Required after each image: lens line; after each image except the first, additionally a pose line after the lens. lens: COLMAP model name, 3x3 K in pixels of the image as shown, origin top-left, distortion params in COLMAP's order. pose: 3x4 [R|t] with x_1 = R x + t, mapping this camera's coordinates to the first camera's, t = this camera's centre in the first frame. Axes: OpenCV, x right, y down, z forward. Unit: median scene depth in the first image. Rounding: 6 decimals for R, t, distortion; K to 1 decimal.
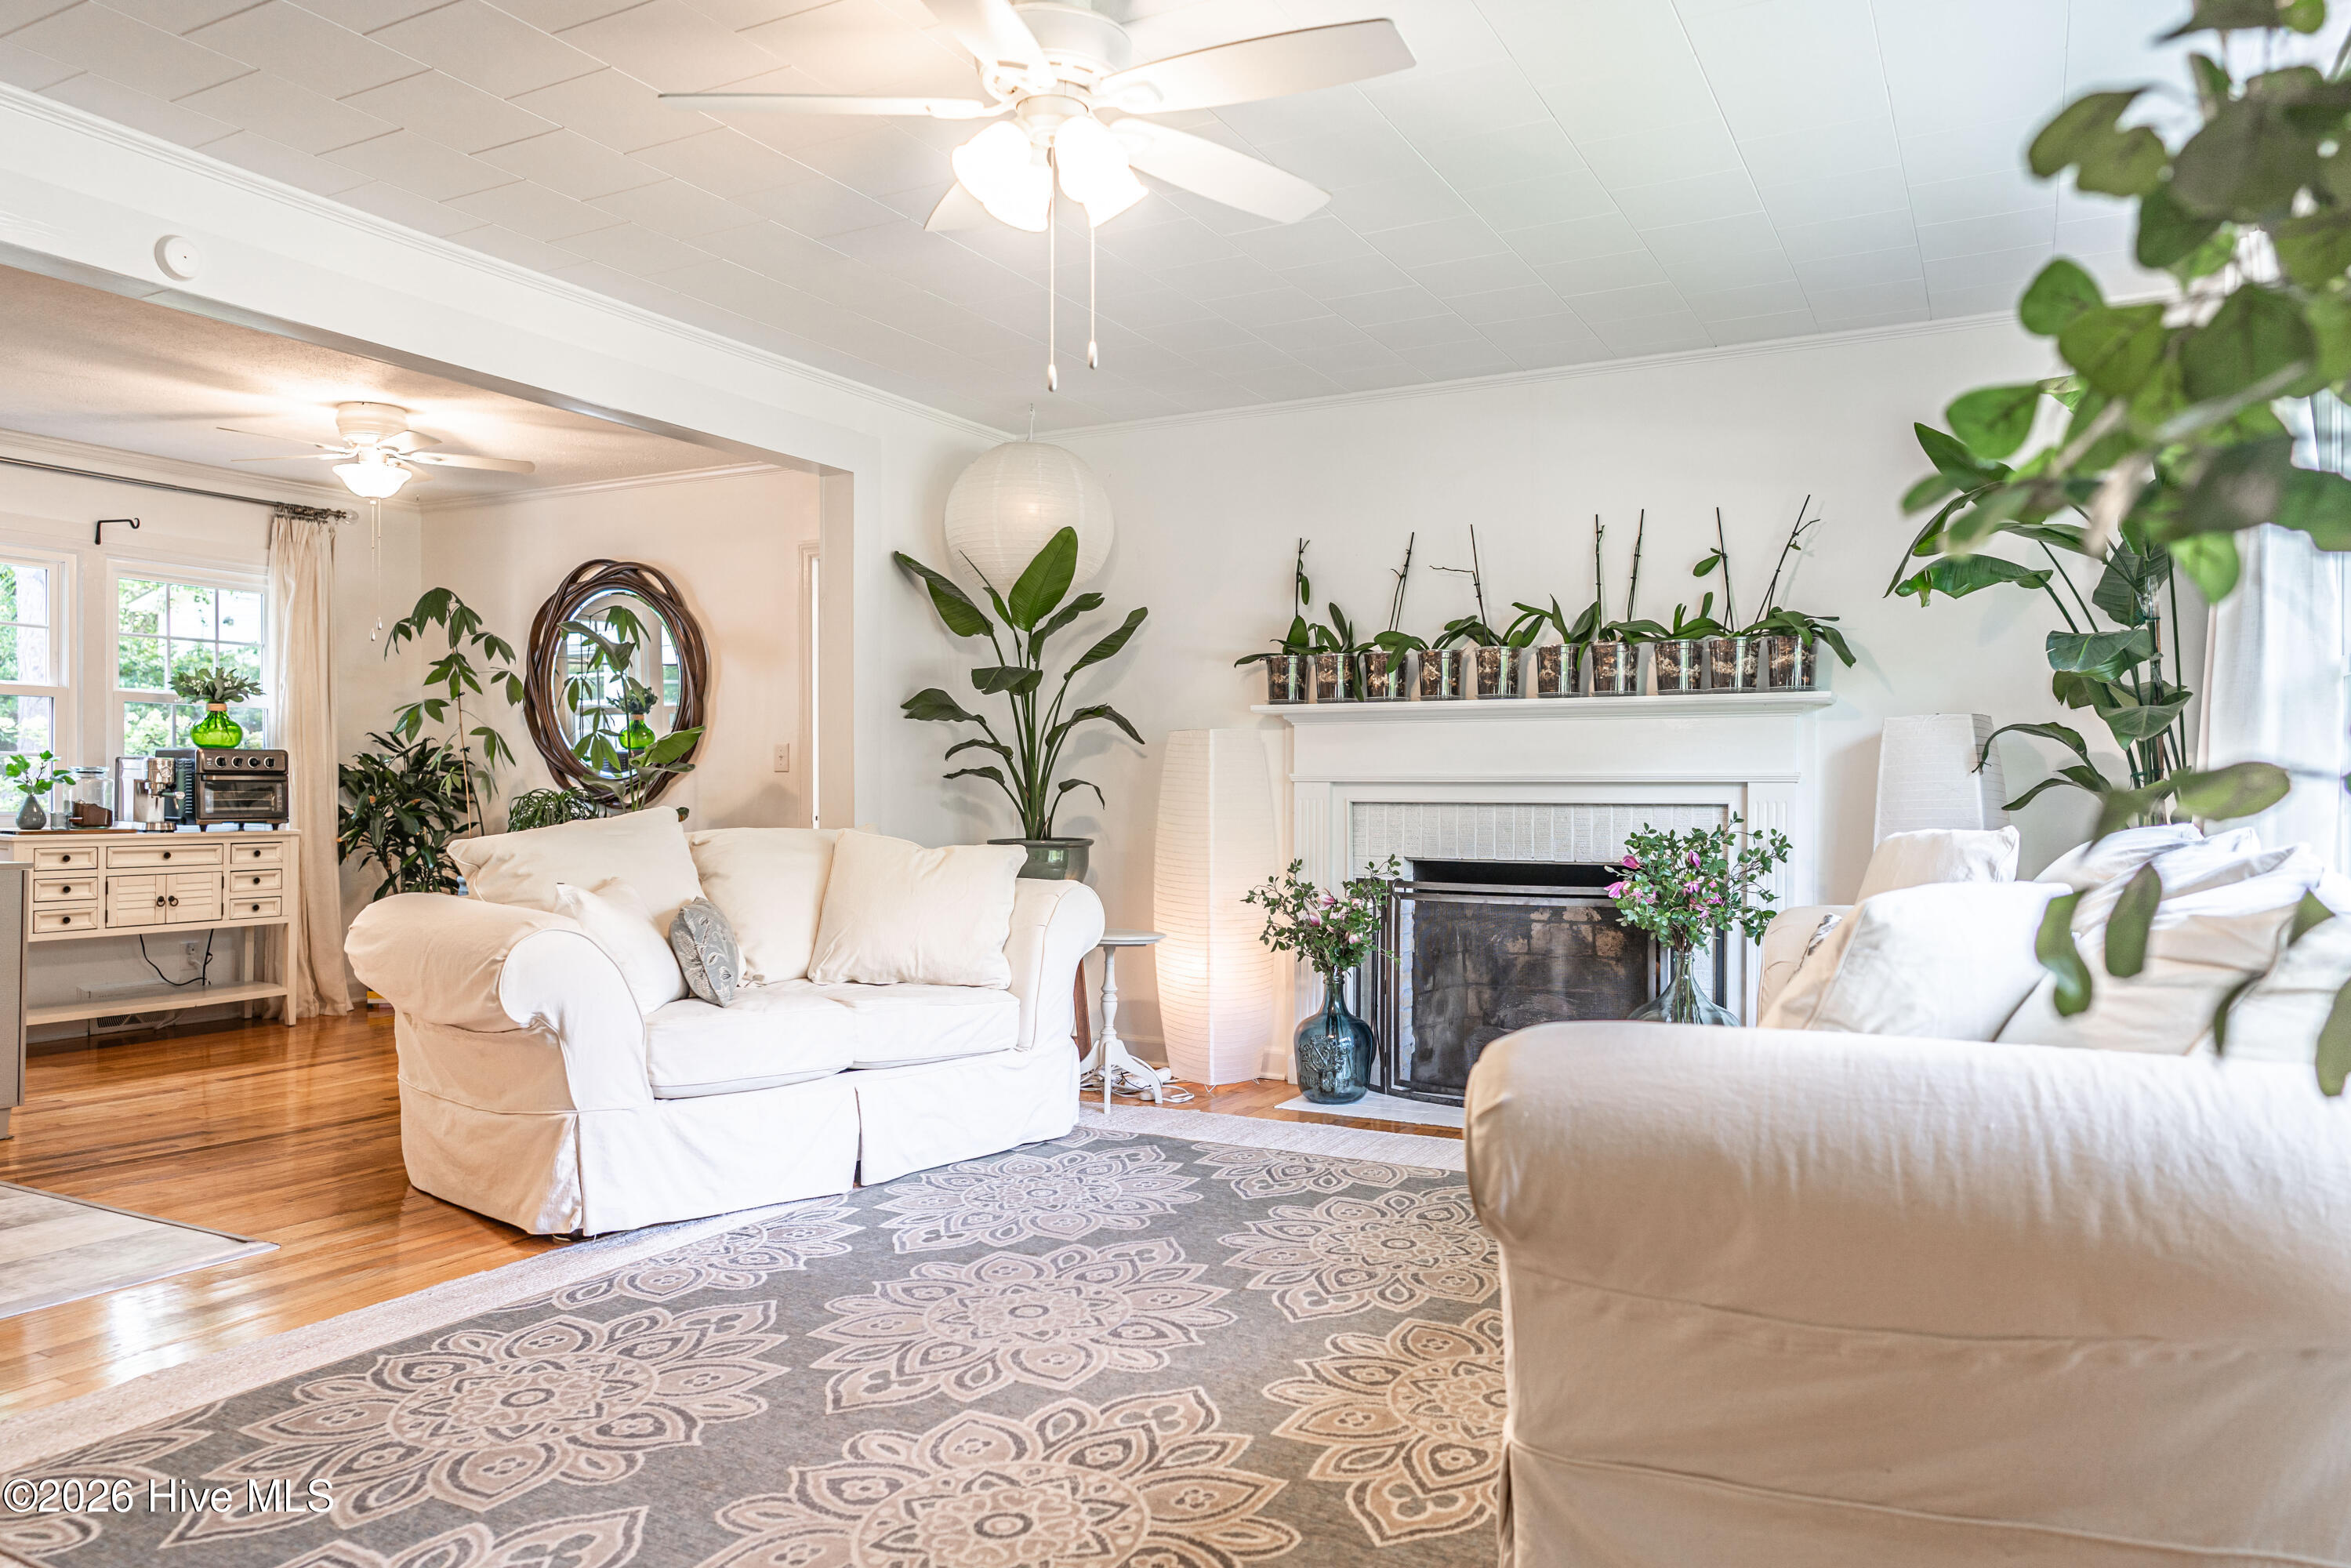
lens RADIAL K [[1571.9, 0, 1158.5], [0, 1571.9, 785.2], [0, 0, 1]] dist [-0.002927, 0.004773]
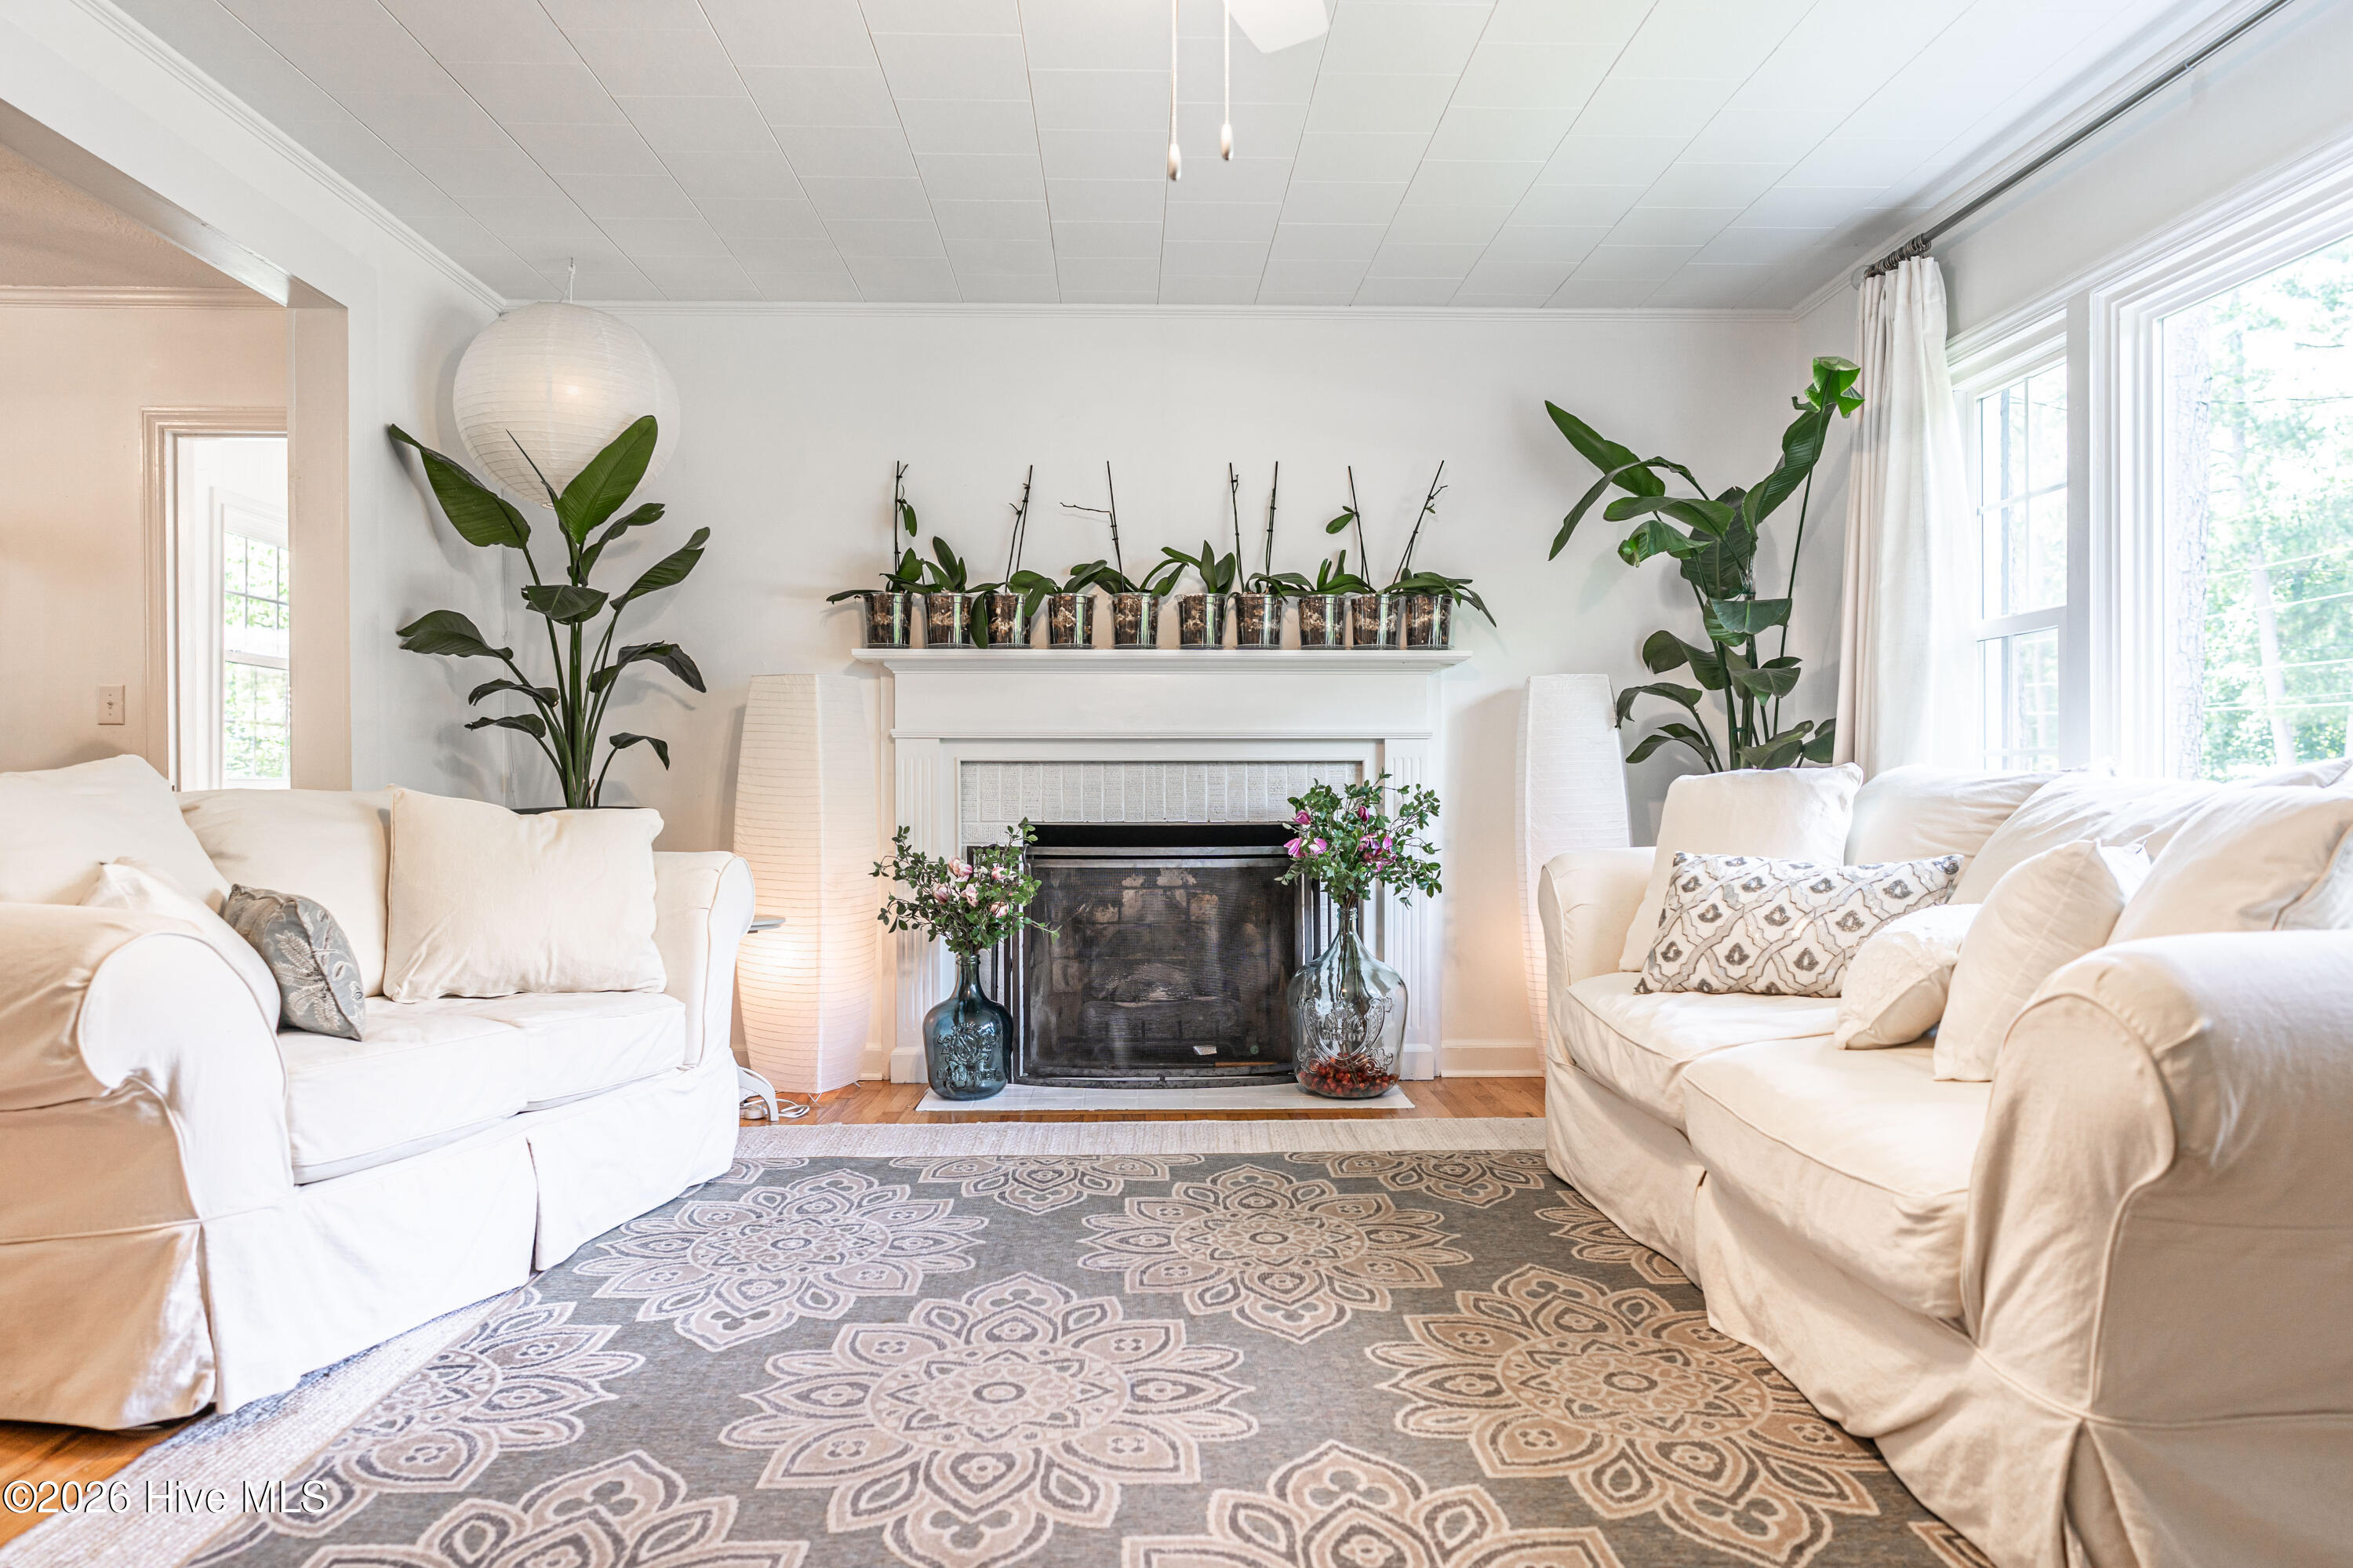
lens RADIAL K [[1573.2, 0, 1159.5], [0, 1573.2, 785.2], [0, 0, 1]] dist [-0.002927, 0.004773]
pose [[0.866066, -0.003786, 0.499916, -0.311130], [0.000990, 0.999982, 0.005857, 0.026379], [-0.499930, -0.004577, 0.866054, 0.232247]]
